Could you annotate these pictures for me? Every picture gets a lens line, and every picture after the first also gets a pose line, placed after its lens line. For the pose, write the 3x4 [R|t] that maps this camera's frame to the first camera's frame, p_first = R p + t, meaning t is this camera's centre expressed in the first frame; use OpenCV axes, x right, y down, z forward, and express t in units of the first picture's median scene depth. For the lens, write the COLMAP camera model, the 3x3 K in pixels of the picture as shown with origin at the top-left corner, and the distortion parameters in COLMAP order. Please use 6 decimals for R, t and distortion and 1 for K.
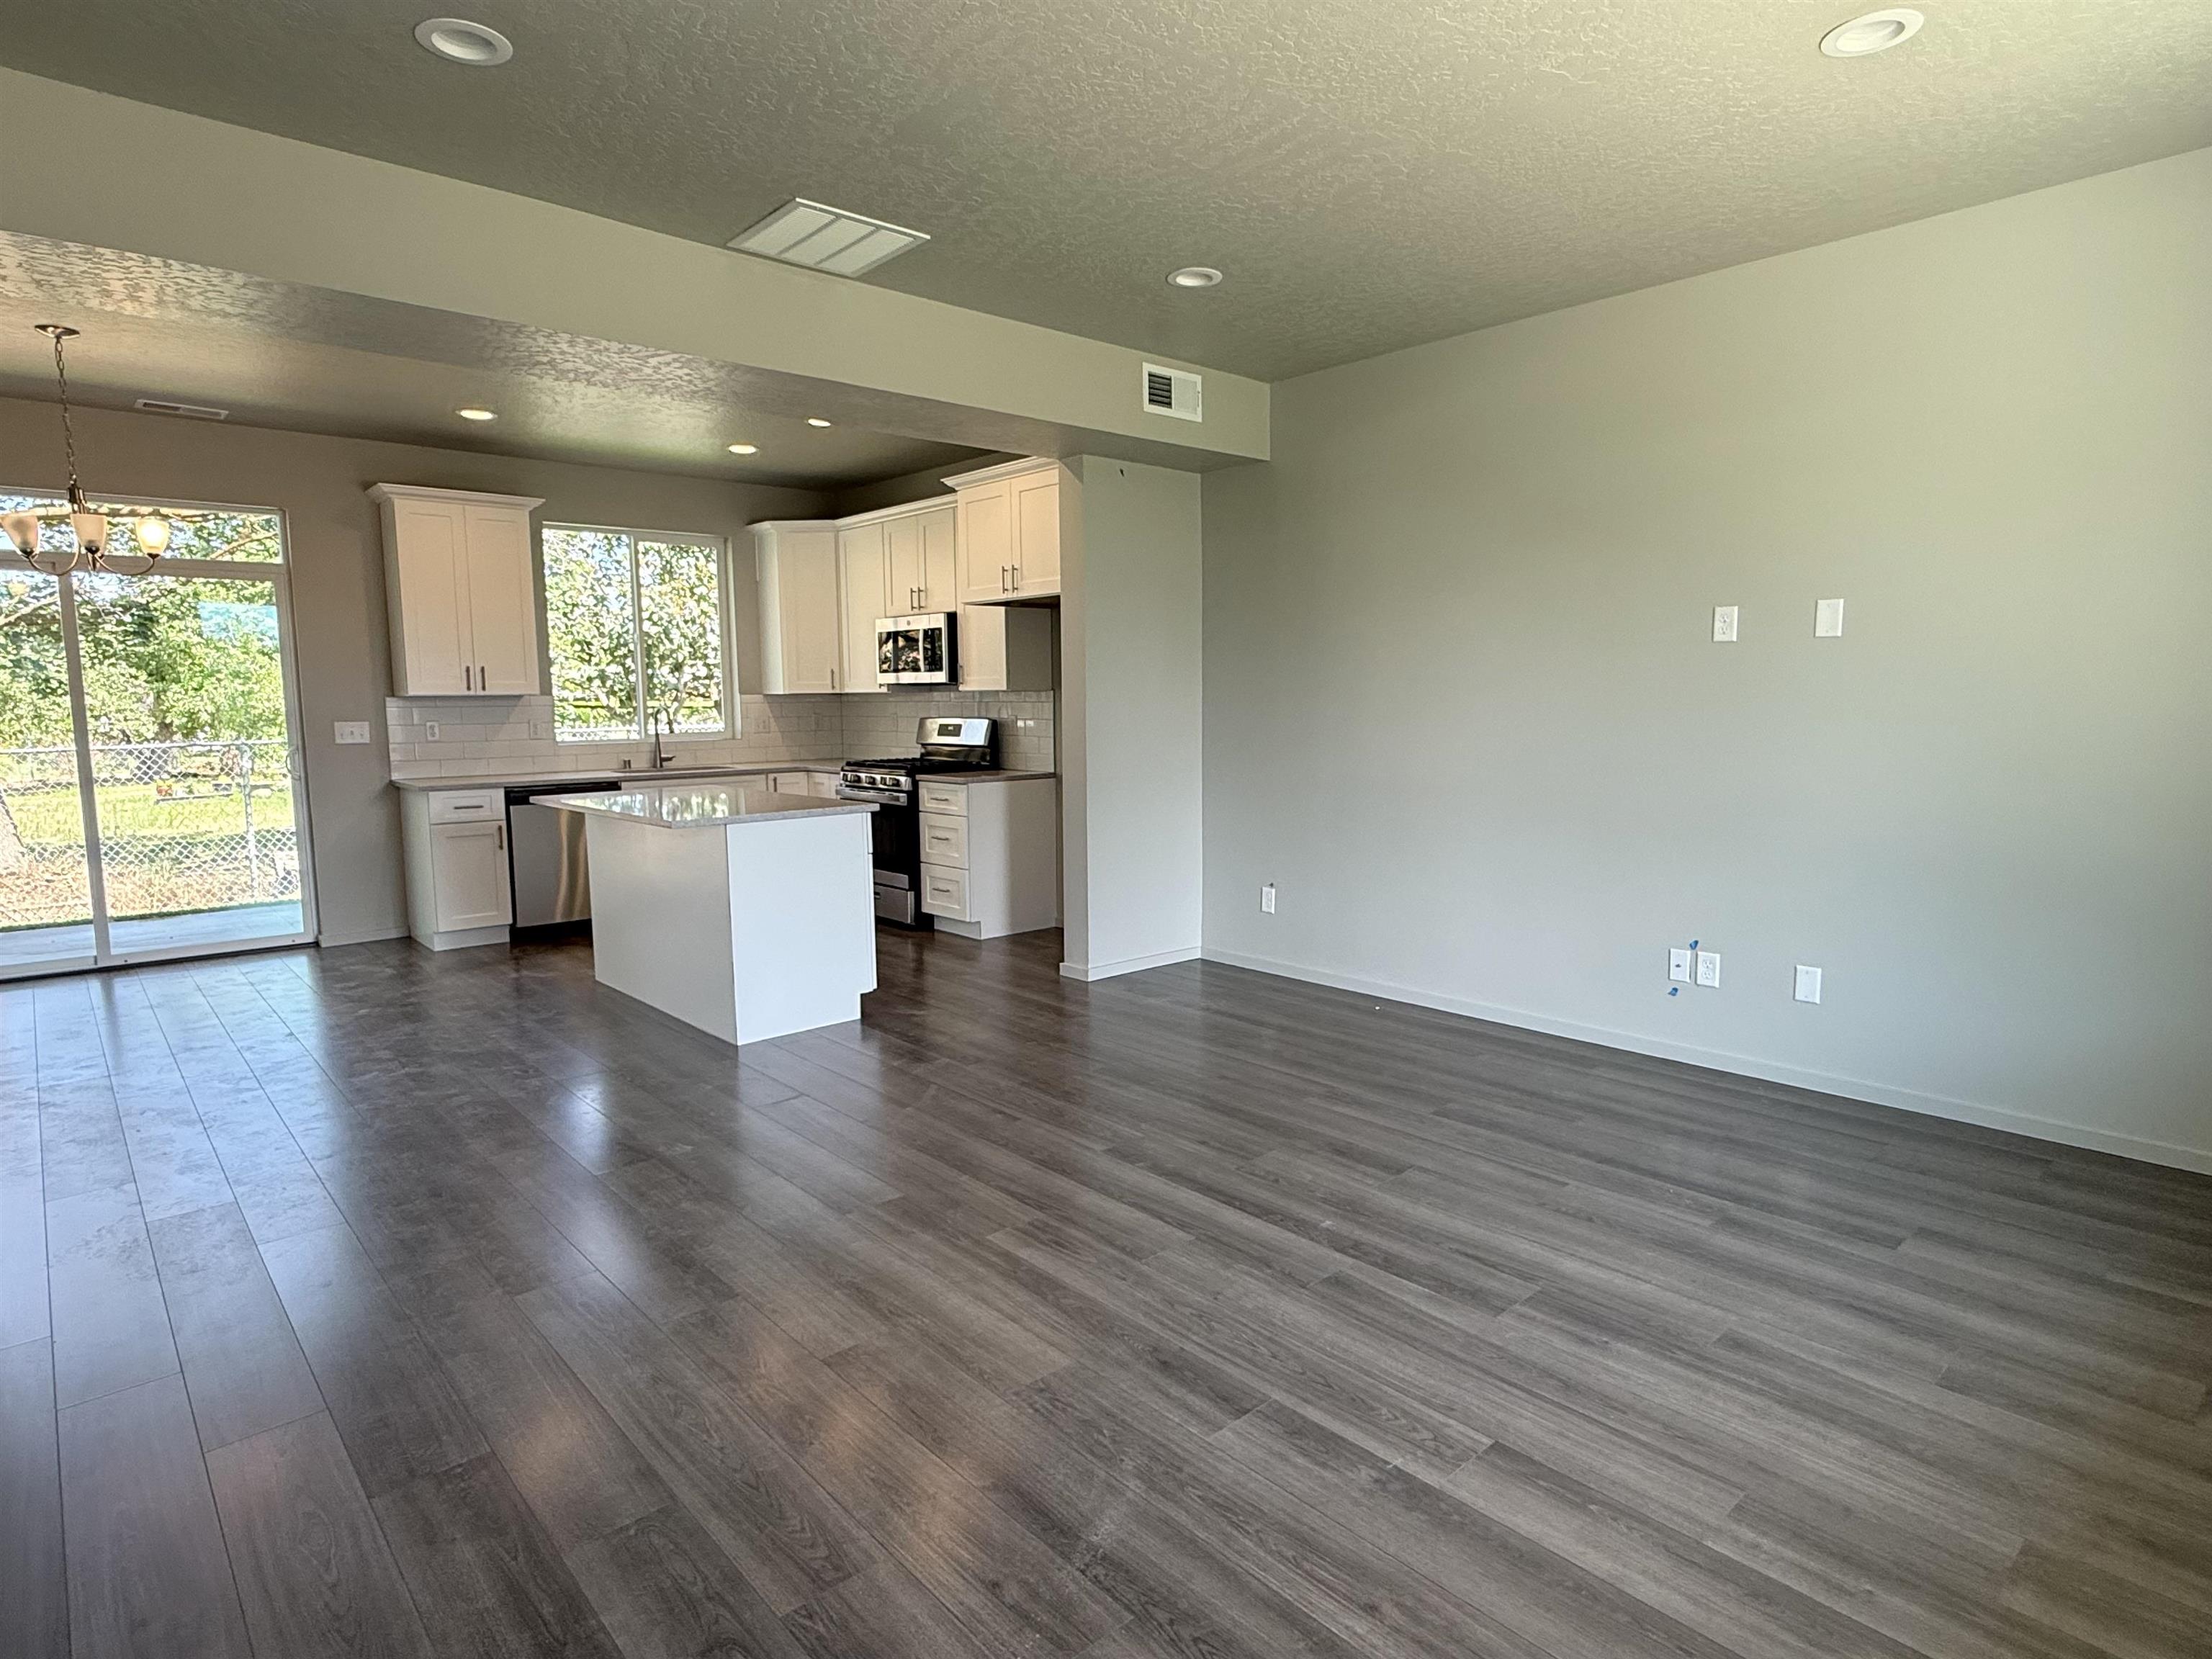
lens RADIAL K [[1225.0, 0, 1106.0], [0, 1225.0, 829.5], [0, 0, 1]] dist [-0.008000, -0.001225]
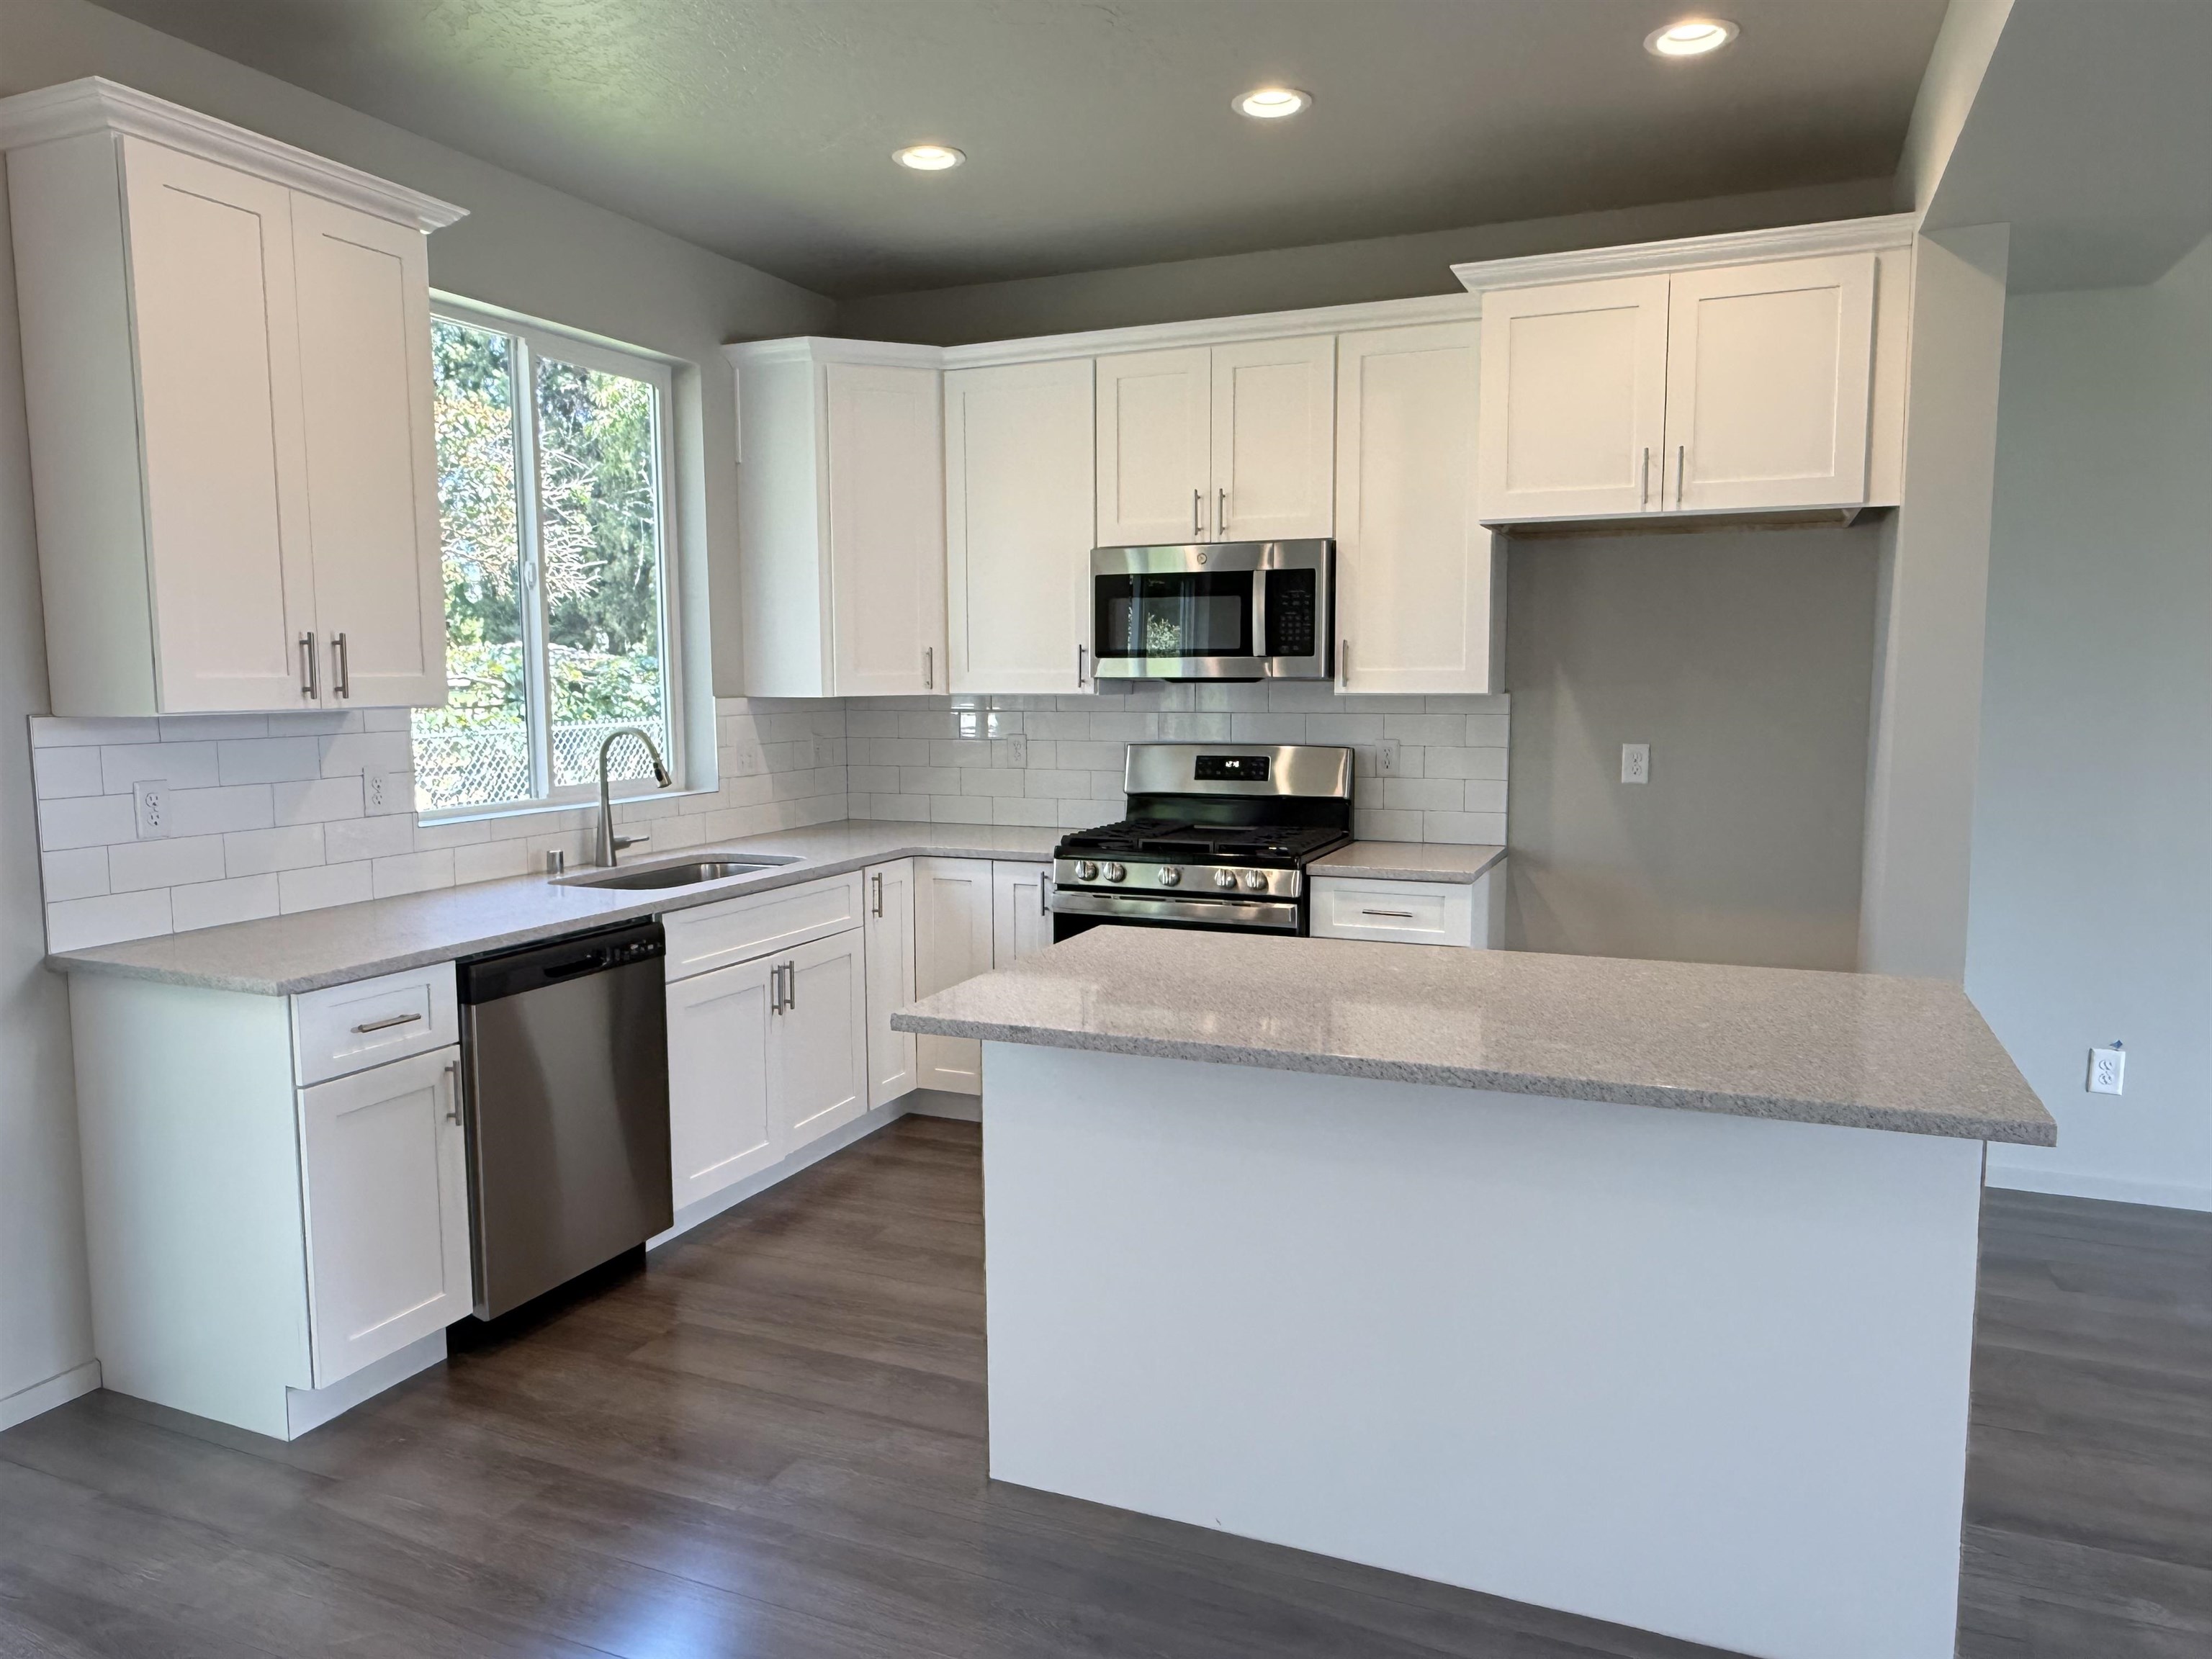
lens RADIAL K [[1497.1, 0, 1106.0], [0, 1497.1, 829.5], [0, 0, 1]] dist [-0.010049, -0.004343]
pose [[0.912917, -0.039315, 0.406247, -0.505954], [0.043625, 0.999047, -0.001350, -0.065432], [-0.405807, 0.018955, 0.913762, 0.511292]]
